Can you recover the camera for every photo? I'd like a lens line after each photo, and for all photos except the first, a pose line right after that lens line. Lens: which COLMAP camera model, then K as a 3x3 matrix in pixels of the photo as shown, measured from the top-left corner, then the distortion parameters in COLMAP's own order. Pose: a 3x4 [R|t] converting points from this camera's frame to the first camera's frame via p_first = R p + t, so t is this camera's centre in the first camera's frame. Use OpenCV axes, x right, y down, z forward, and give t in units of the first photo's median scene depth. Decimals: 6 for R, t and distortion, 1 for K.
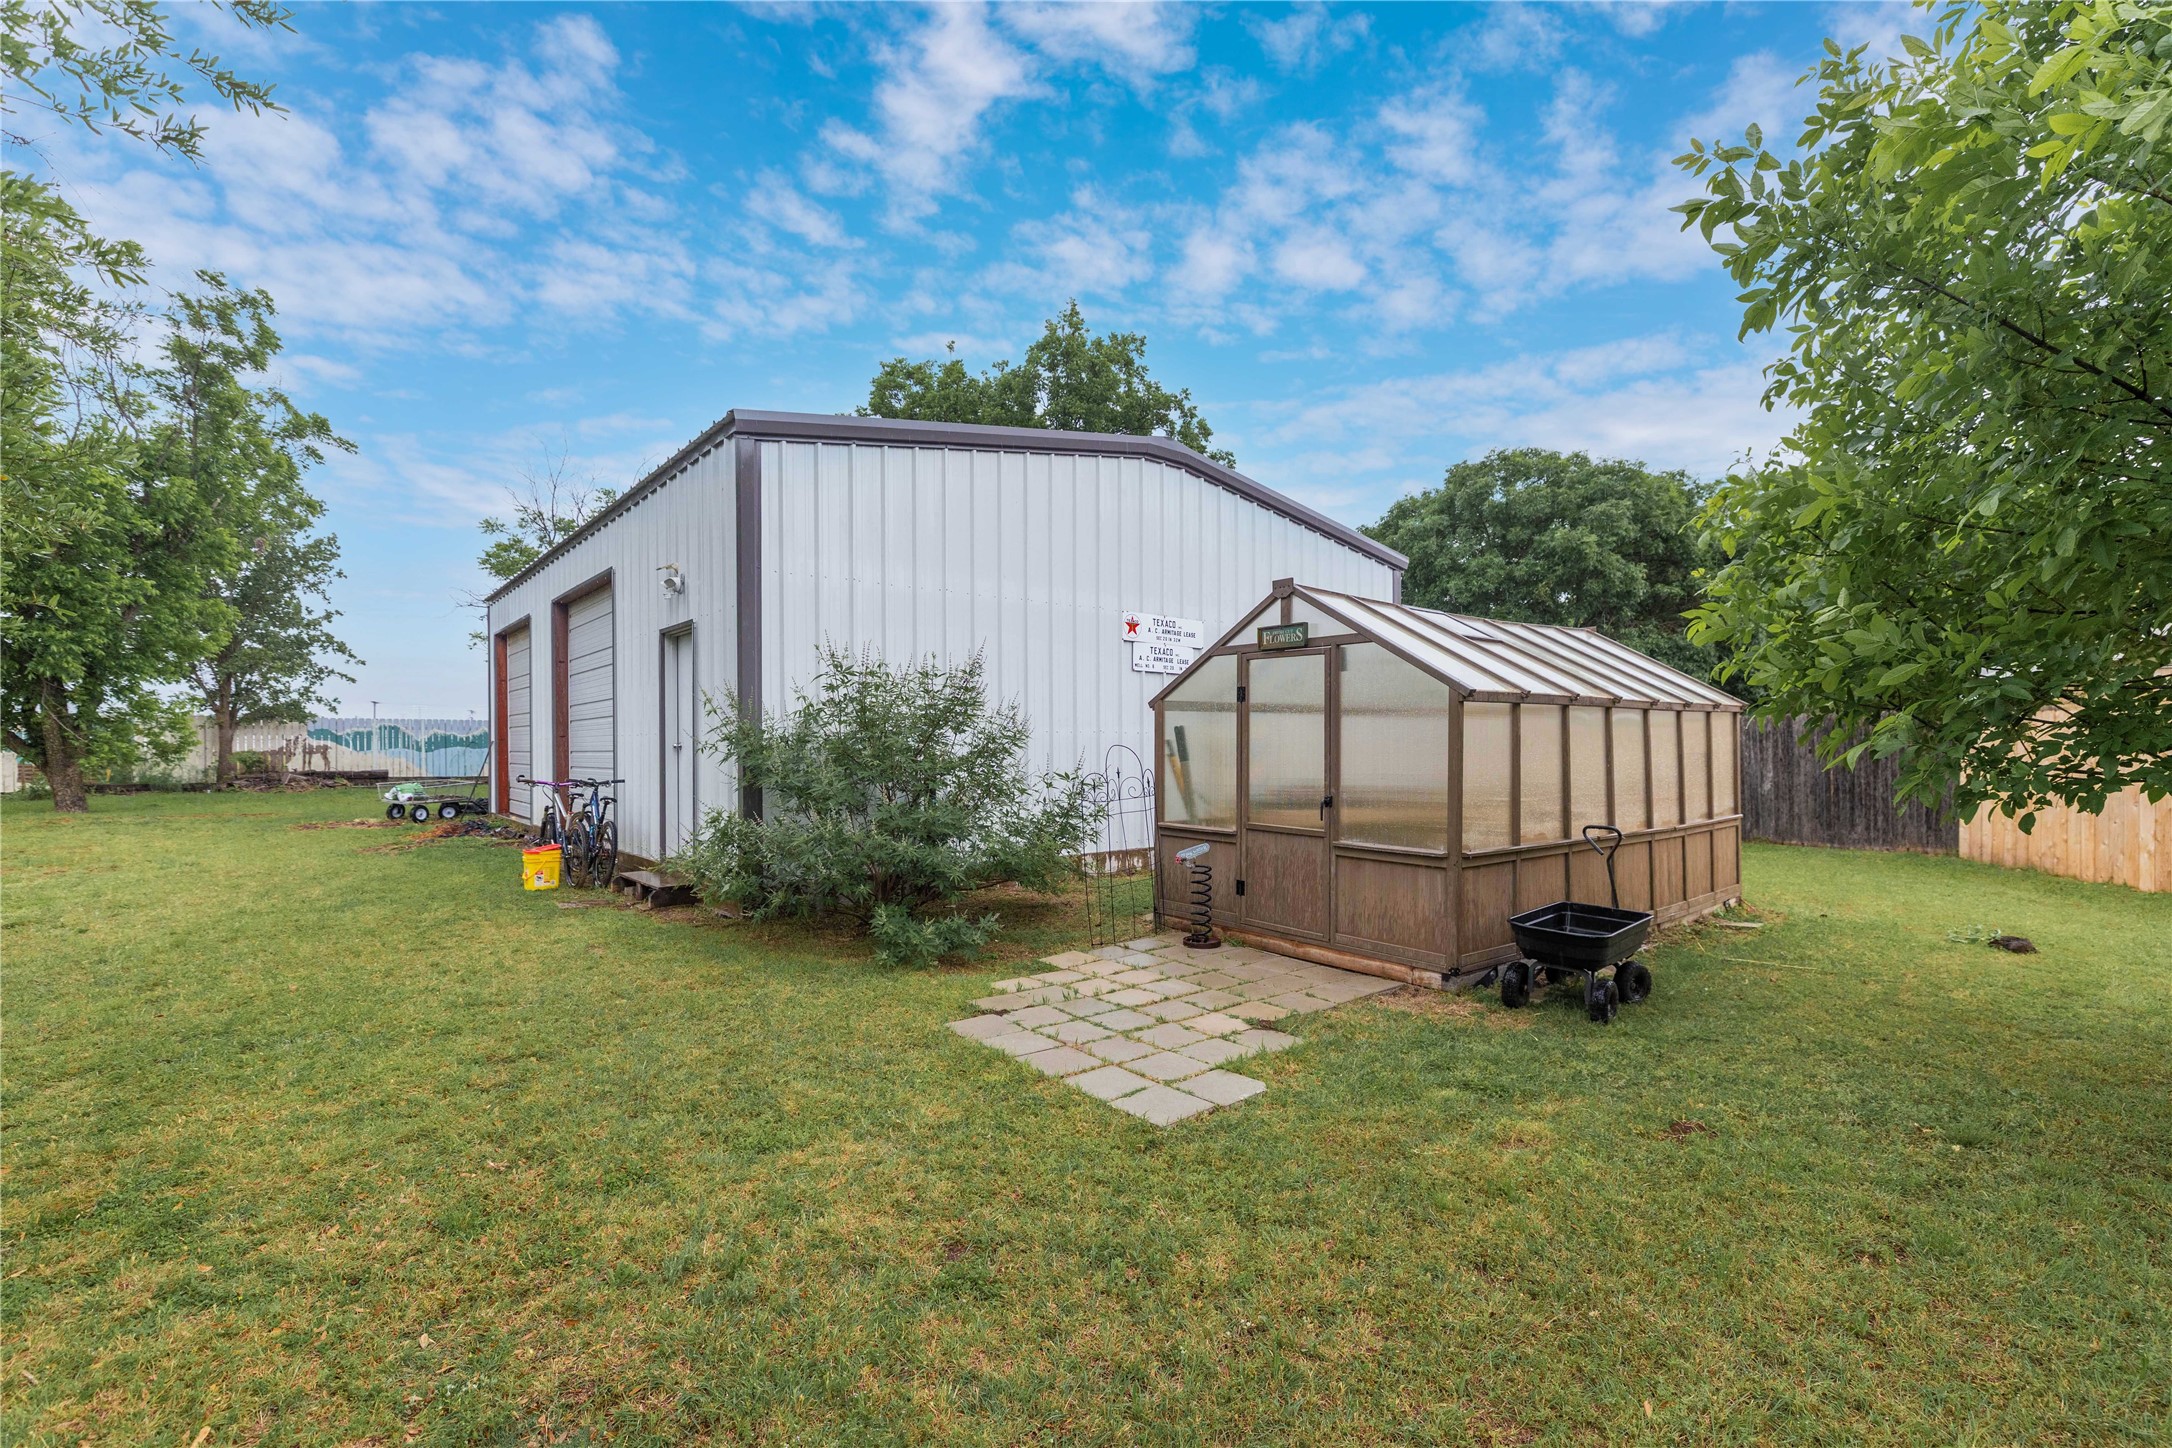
lens RADIAL K [[952.8, 0, 1096.9], [0, 952.8, 744.7], [0, 0, 1]] dist [-0.000776, -0.000648]
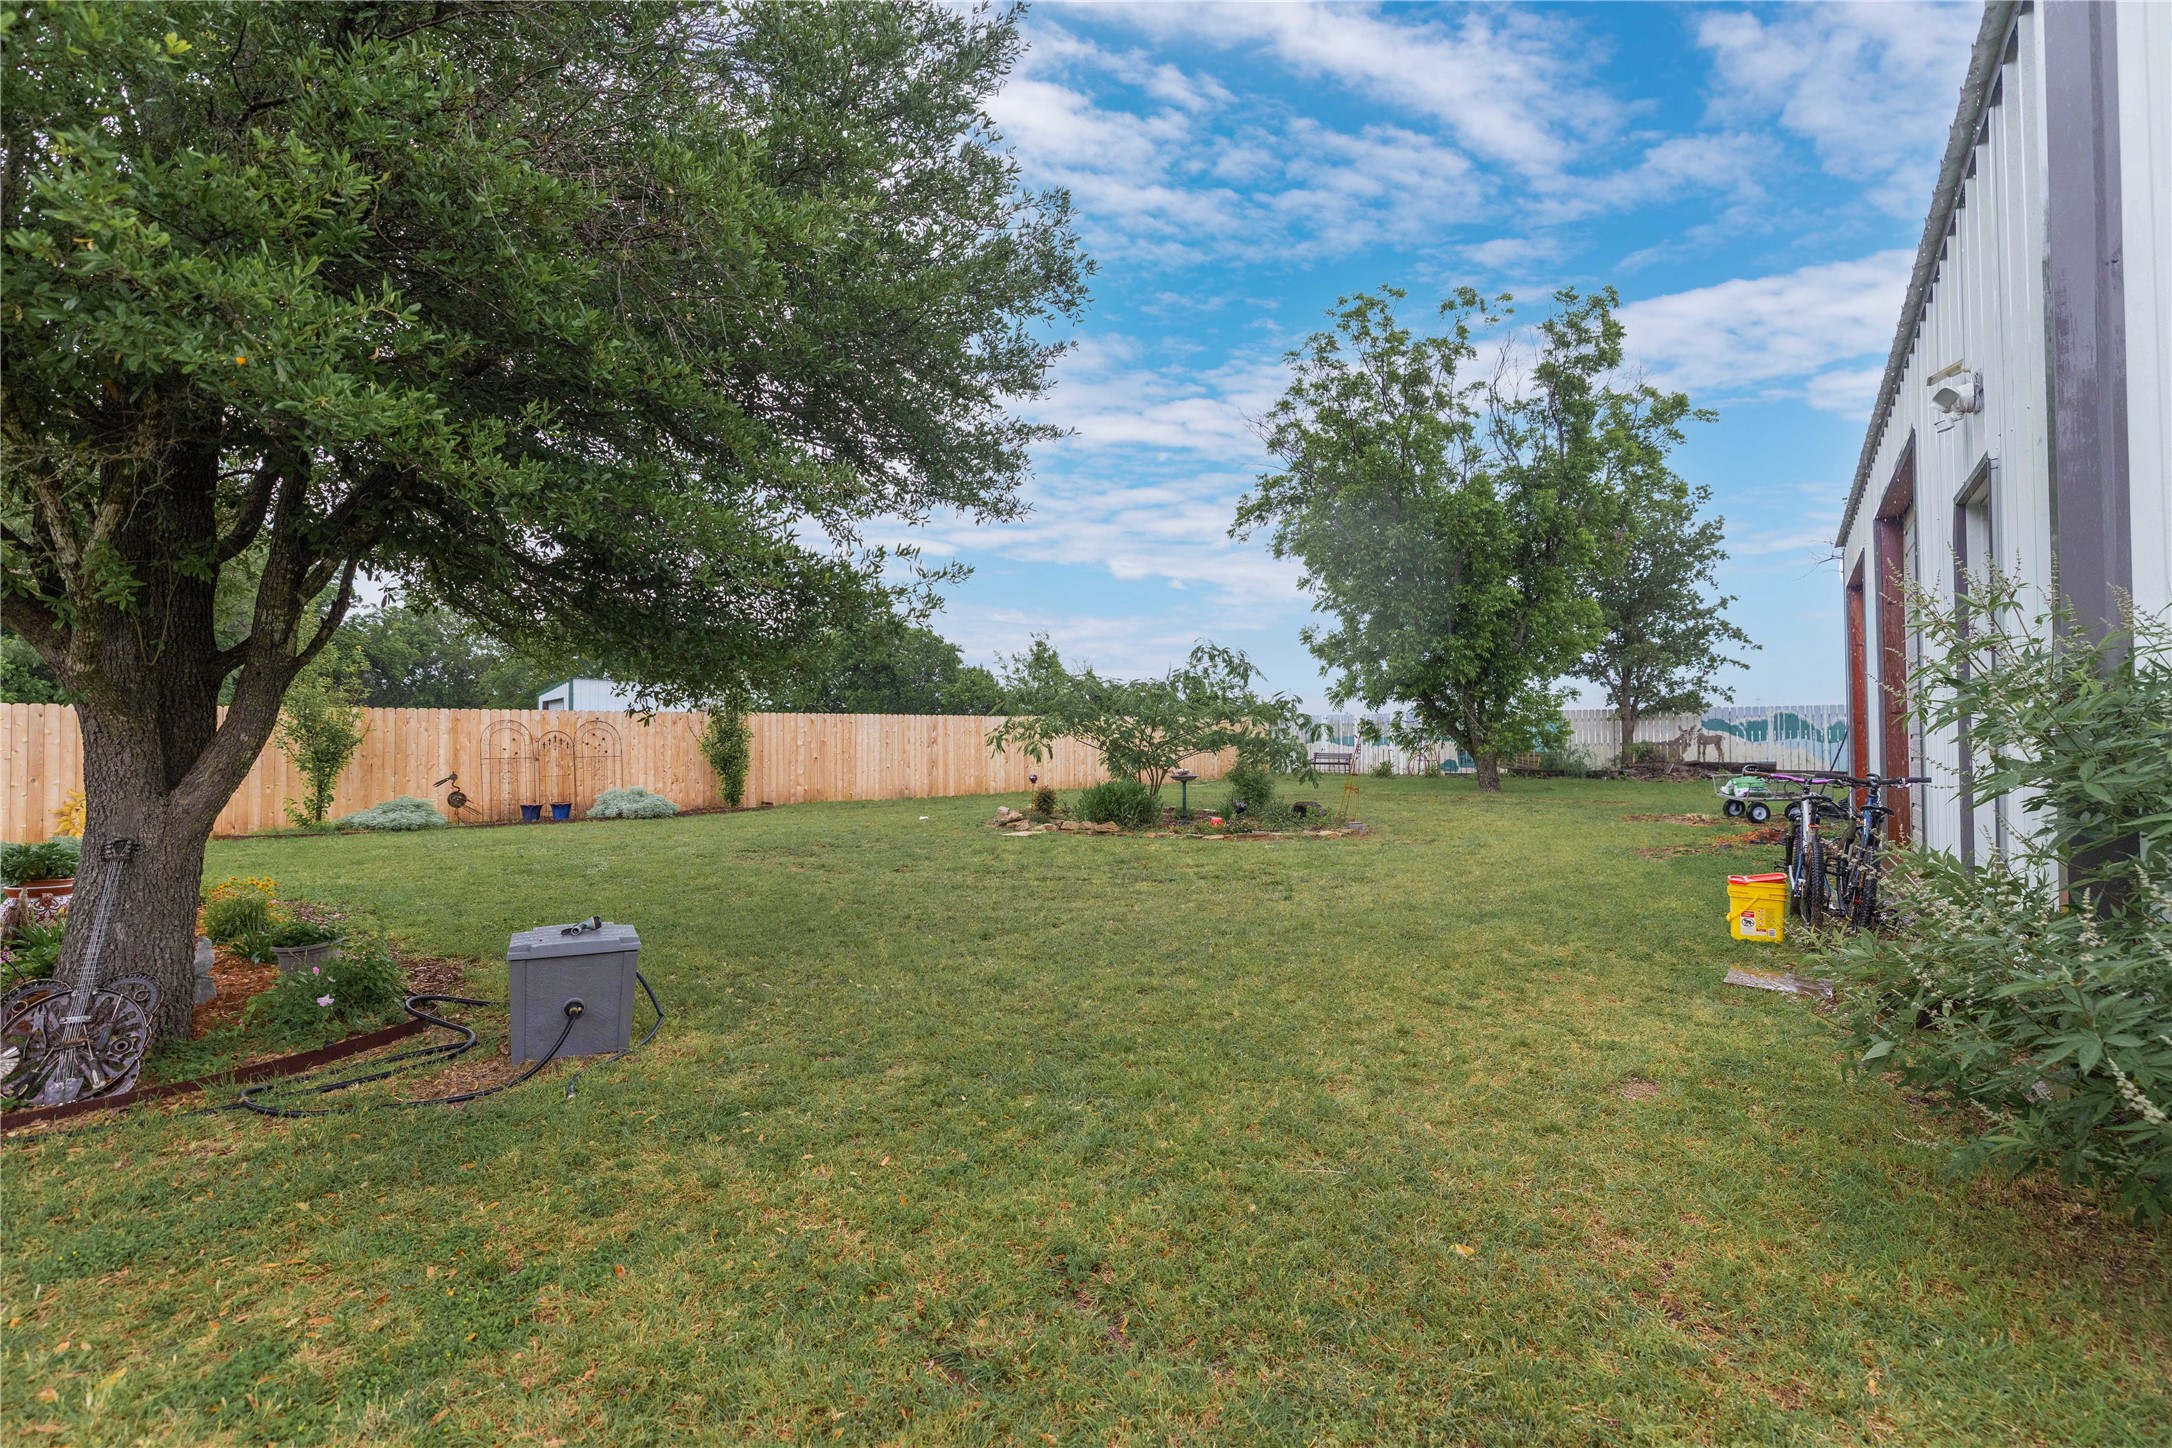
lens RADIAL K [[941.0, 0, 1086.0], [0, 941.0, 724.0], [0, 0, 1]] dist [0.000051, -0.000312]
pose [[0.226173, -0.020947, -0.973862, -0.023643], [0.004825, 0.999781, -0.020383, 0.005603], [0.974075, -0.000089, 0.226225, 0.164018]]
